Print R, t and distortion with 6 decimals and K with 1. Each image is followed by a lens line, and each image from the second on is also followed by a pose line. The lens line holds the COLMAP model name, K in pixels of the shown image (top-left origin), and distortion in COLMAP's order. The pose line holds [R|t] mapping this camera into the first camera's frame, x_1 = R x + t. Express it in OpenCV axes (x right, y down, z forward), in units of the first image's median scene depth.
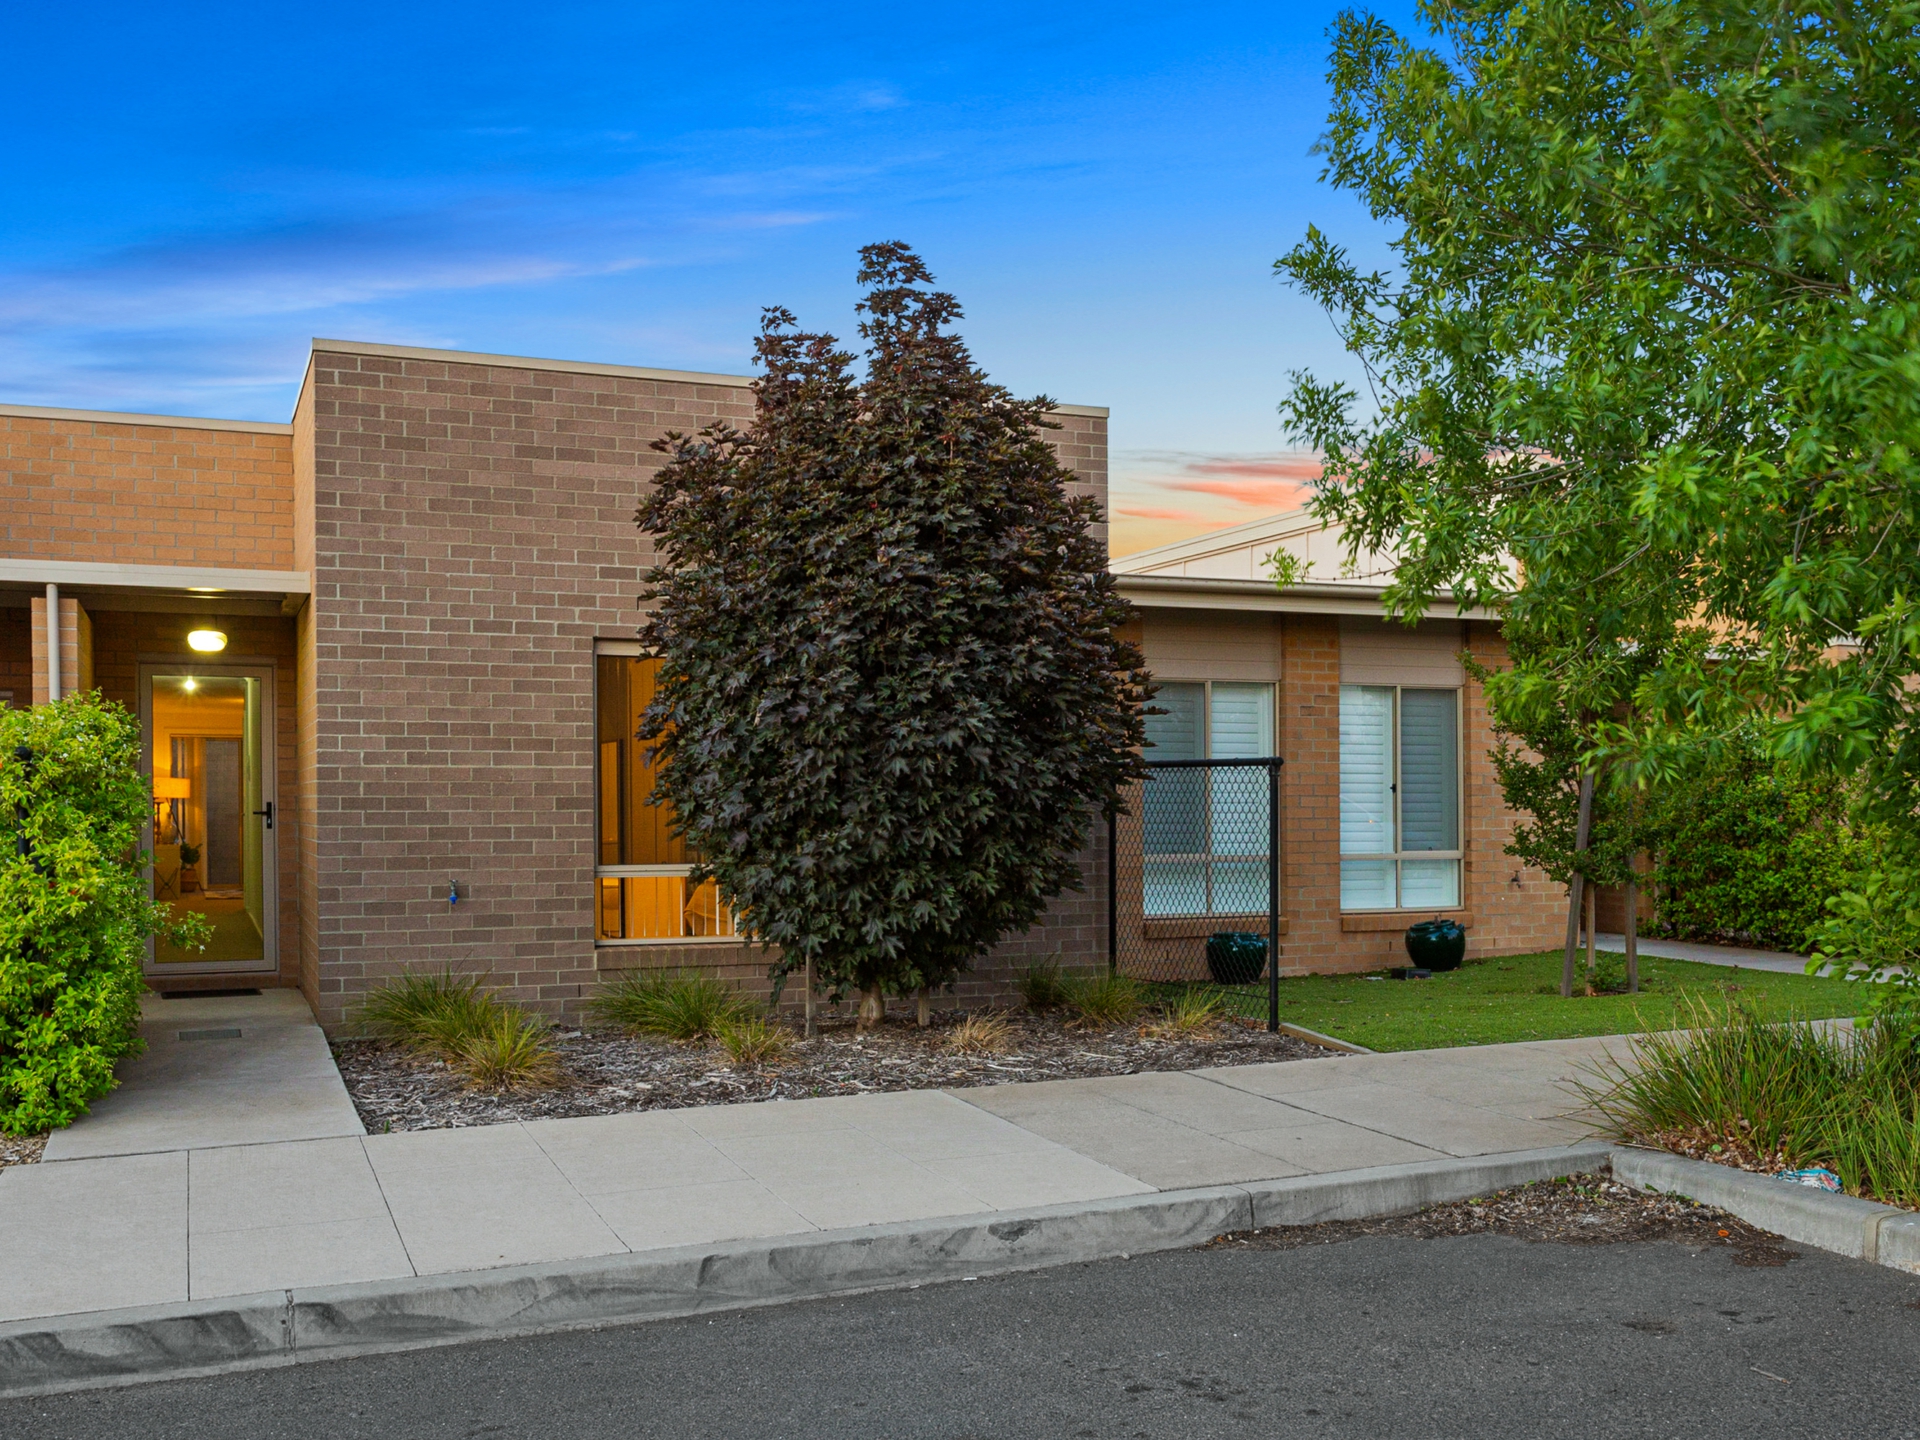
lens RADIAL K [[1918.1, 0, 958.9], [0, 1918.1, 740.5], [0, 0, 1]] dist [0.051136, 0.000000]
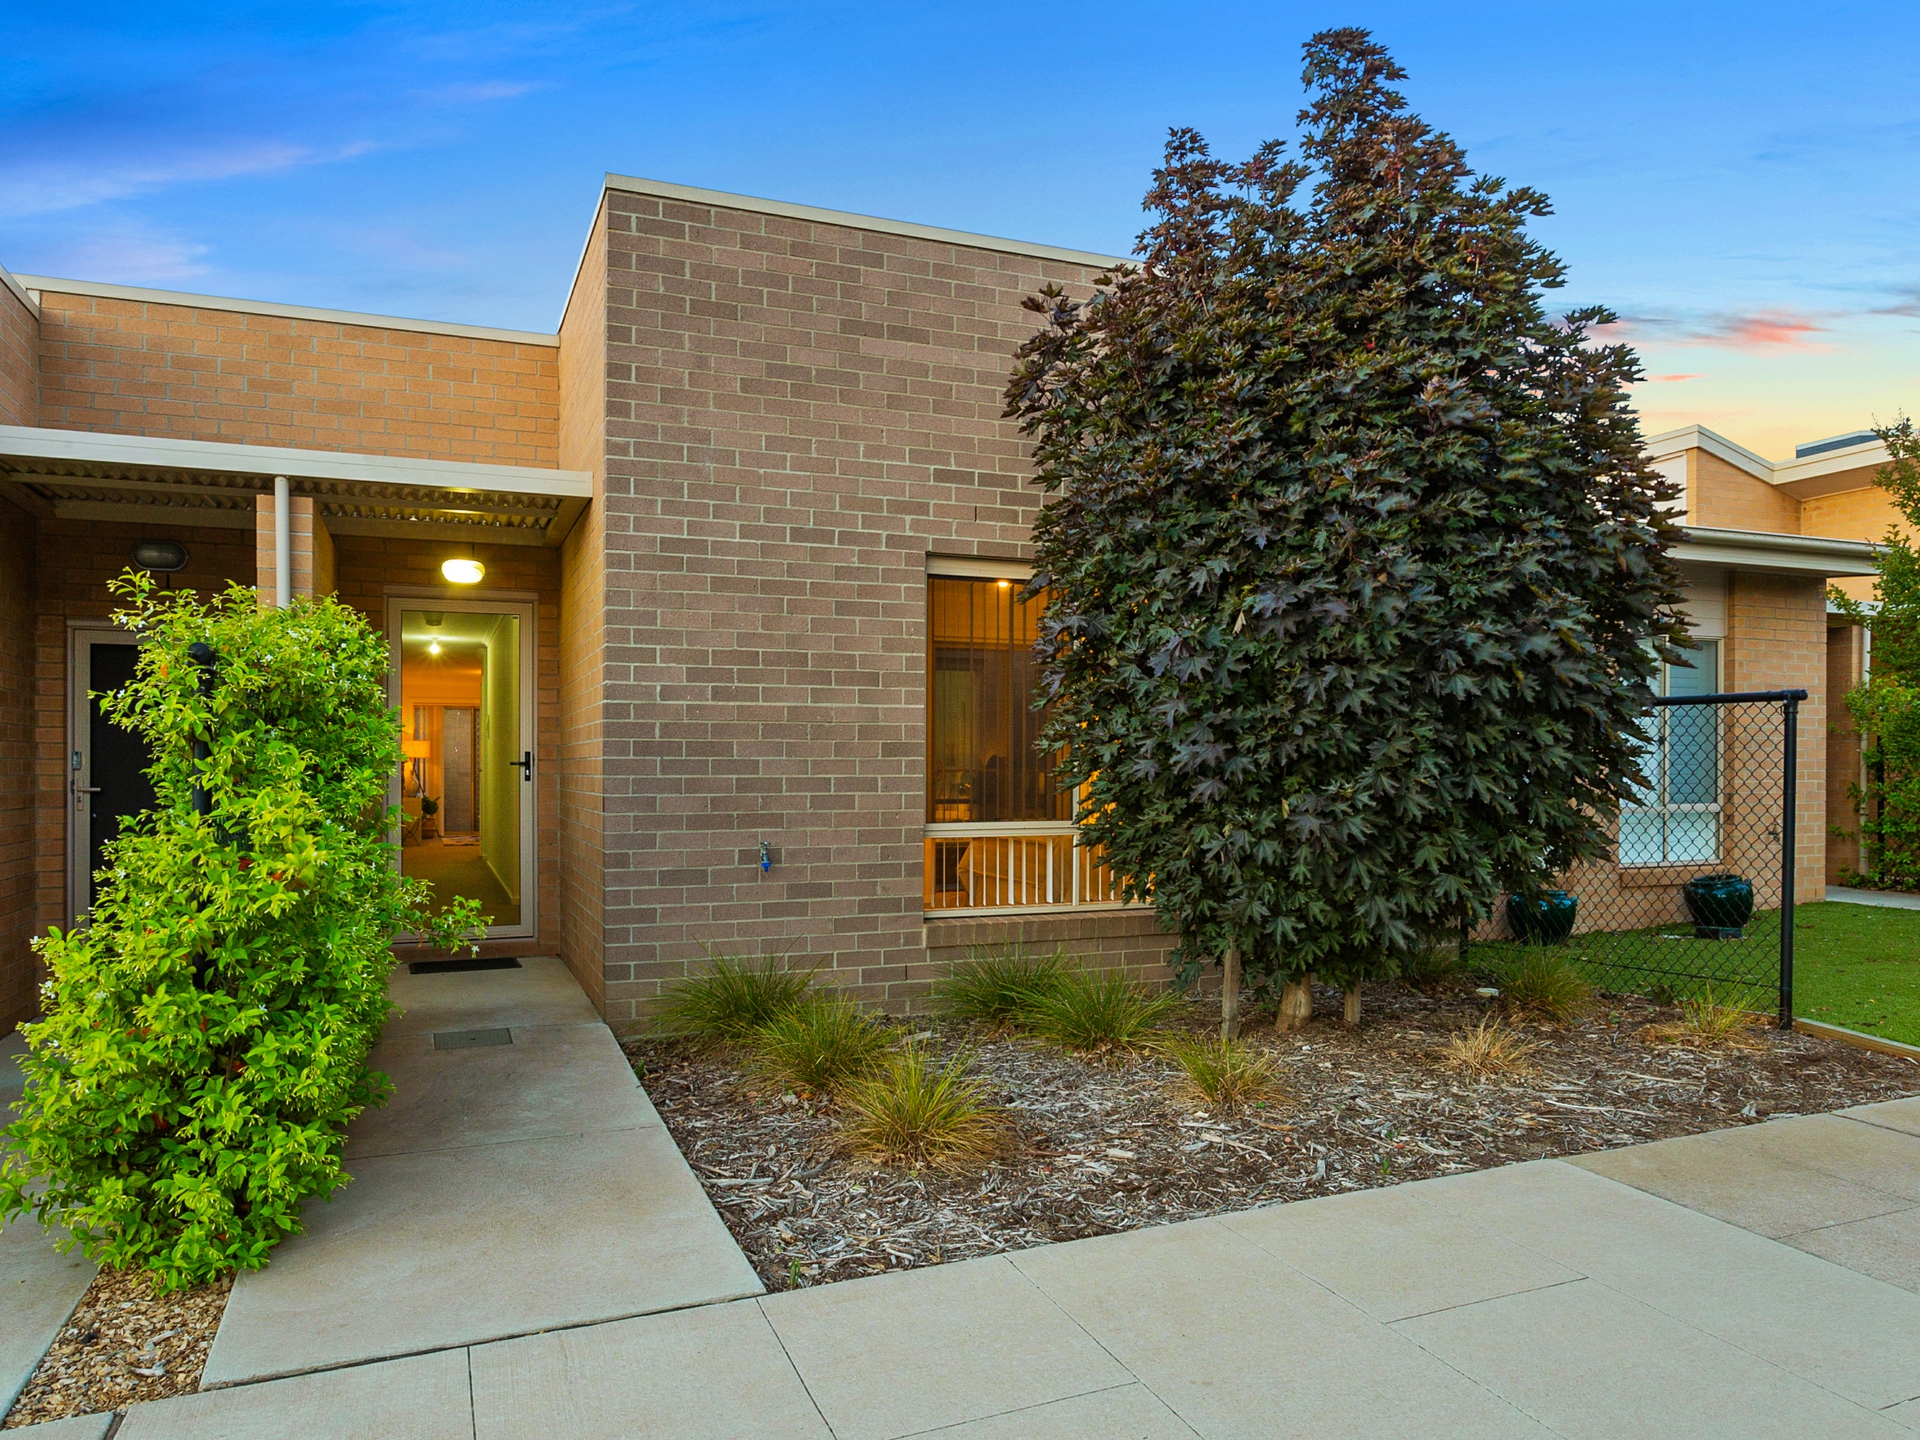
lens RADIAL K [[1277.2, 0, 963.3], [0, 1277.2, 700.8], [0, 0, 1]] dist [0.002818, 0.007555]
pose [[0.999744, 0.000692, 0.022620, -0.194492], [-0.000206, 0.999769, -0.021472, 0.024397], [-0.022629, 0.021462, 0.999514, 0.460835]]
